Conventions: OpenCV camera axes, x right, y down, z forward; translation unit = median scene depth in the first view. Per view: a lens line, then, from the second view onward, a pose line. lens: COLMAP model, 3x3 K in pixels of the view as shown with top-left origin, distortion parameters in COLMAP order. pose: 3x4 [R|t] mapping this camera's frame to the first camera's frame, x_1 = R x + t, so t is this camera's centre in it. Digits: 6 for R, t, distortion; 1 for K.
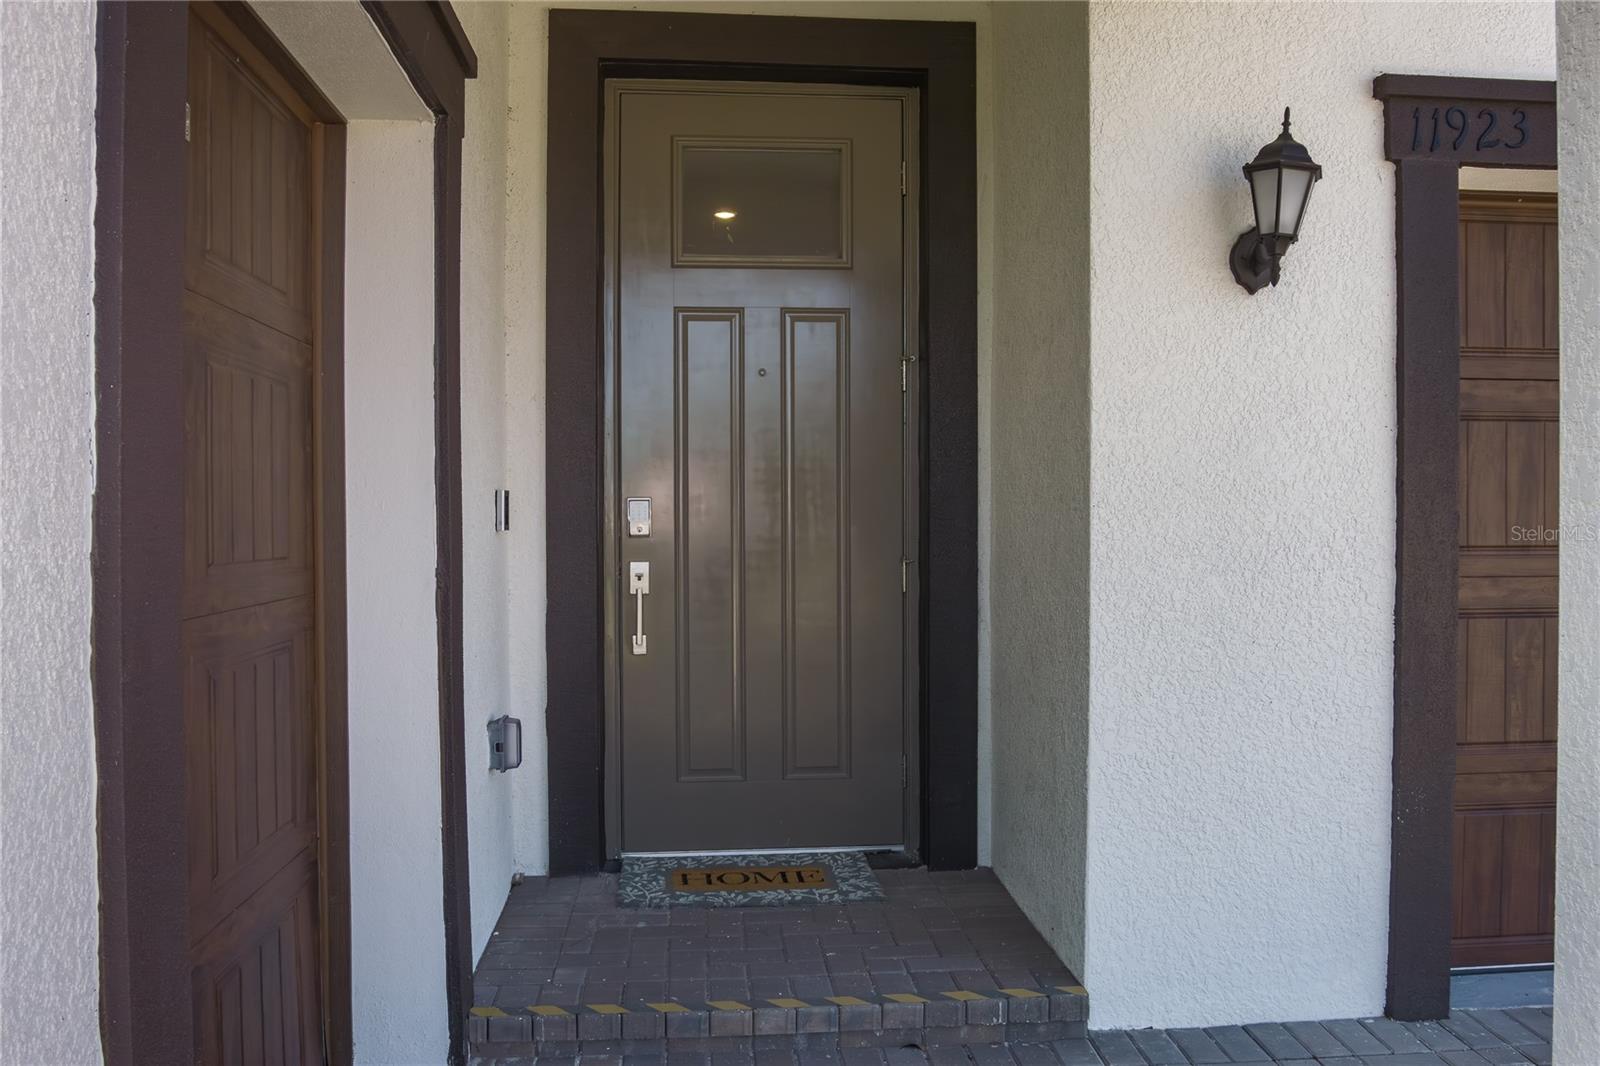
lens RADIAL K [[1325.9, 0, 800.0], [0, 1325.9, 533.0], [0, 0, 1]] dist [-0.051752, -0.003956]
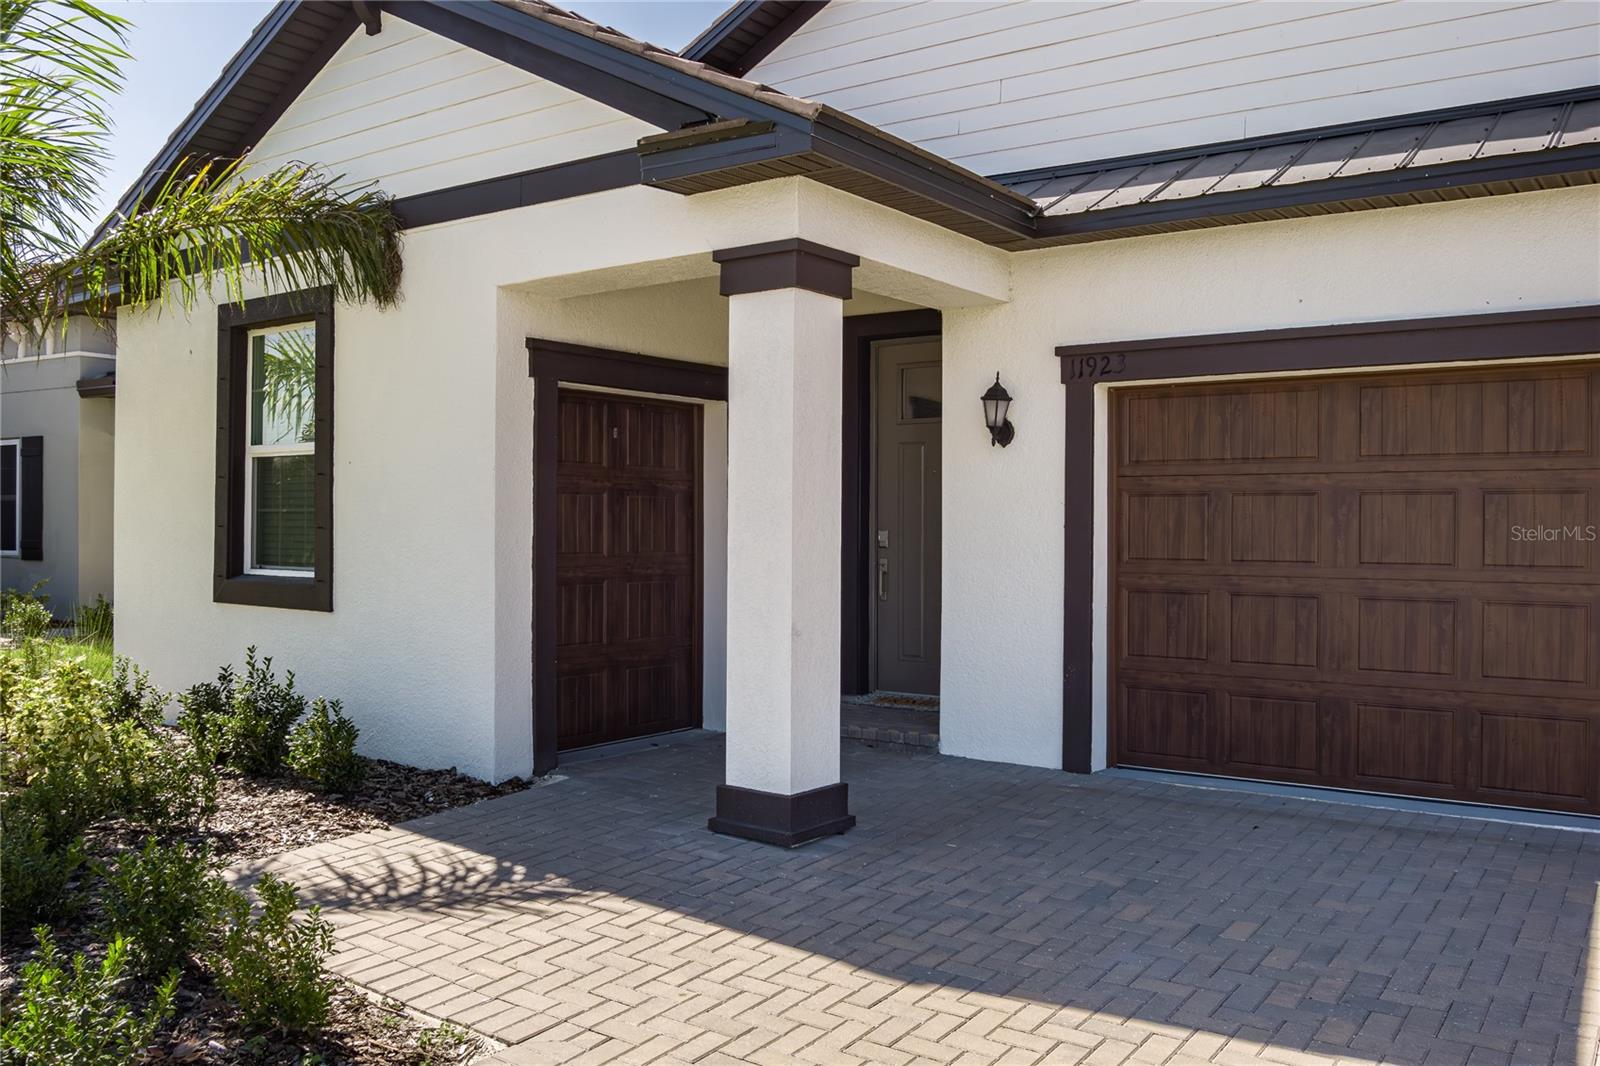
lens RADIAL K [[1325.9, 0, 800.0], [0, 1325.9, 533.0], [0, 0, 1]] dist [-0.051752, -0.003956]
pose [[0.747371, 0.009860, -0.664333, 1.618006], [-0.013693, 0.999906, -0.000565, -0.022935], [0.664265, 0.009519, 0.747436, -0.985804]]
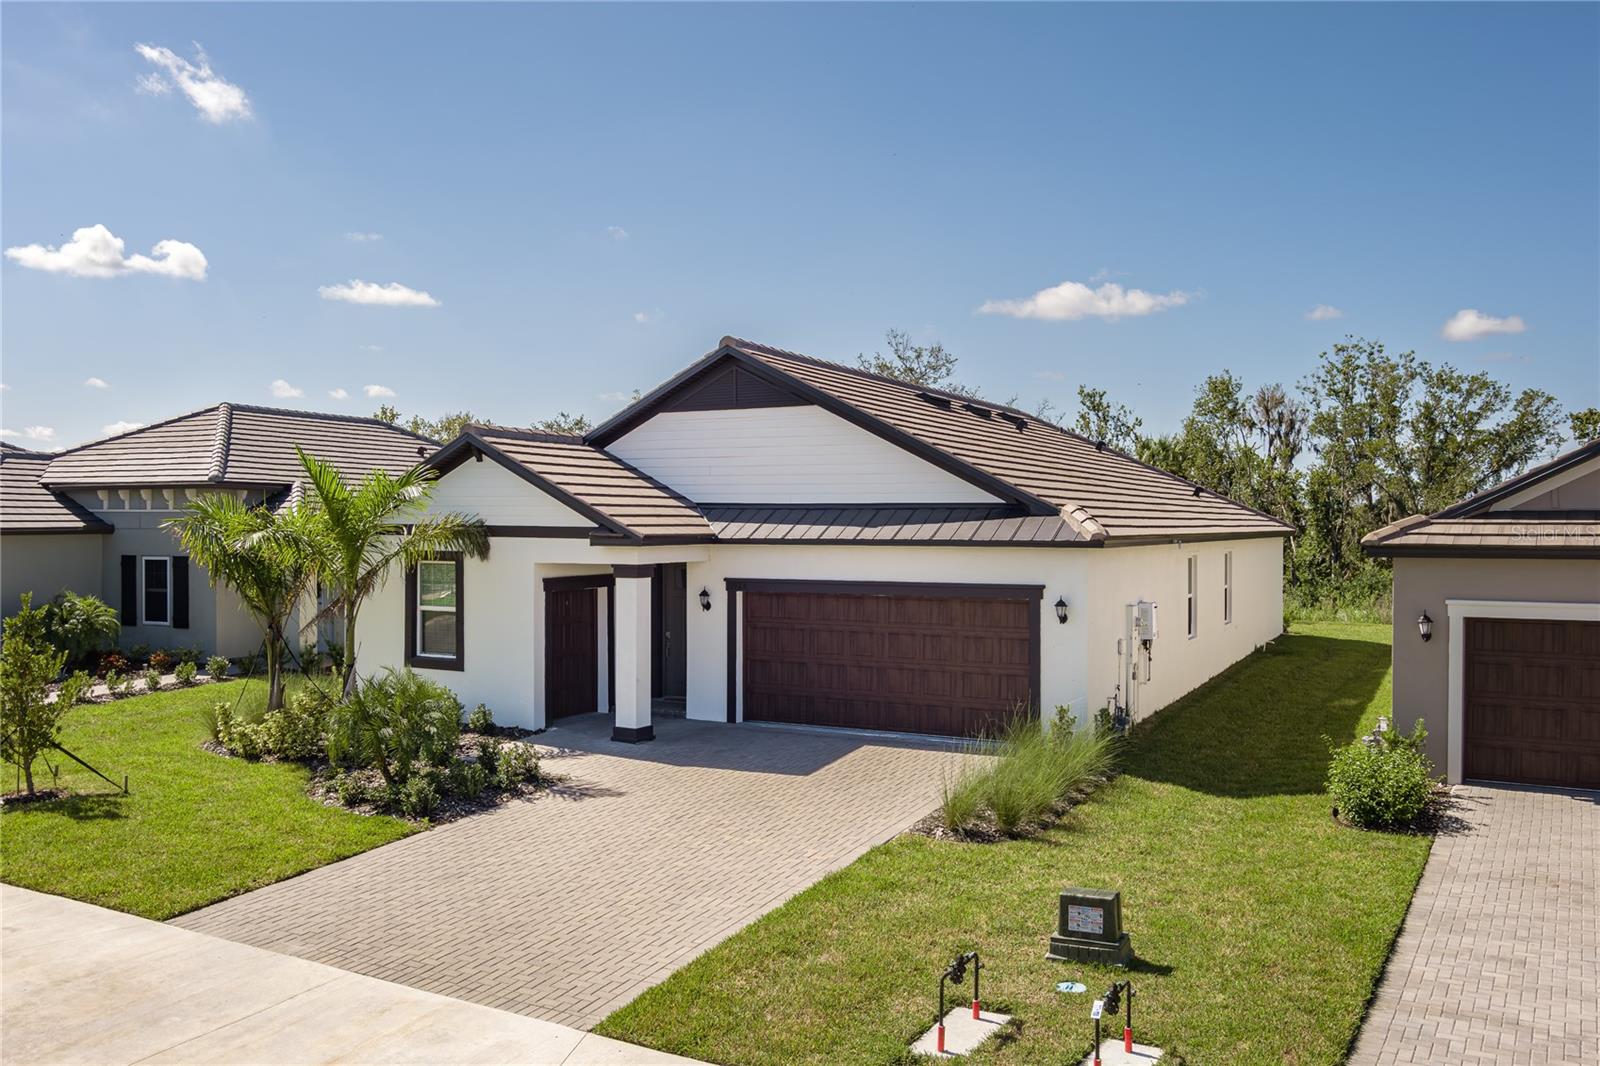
lens RADIAL K [[1325.9, 0, 800.0], [0, 1325.9, 533.0], [0, 0, 1]] dist [-0.051752, -0.003956]
pose [[0.834328, 0.008184, -0.551208, 4.341949], [-0.010329, 0.999946, -0.000789, -0.558663], [0.551172, 0.006352, 0.834367, -4.253685]]
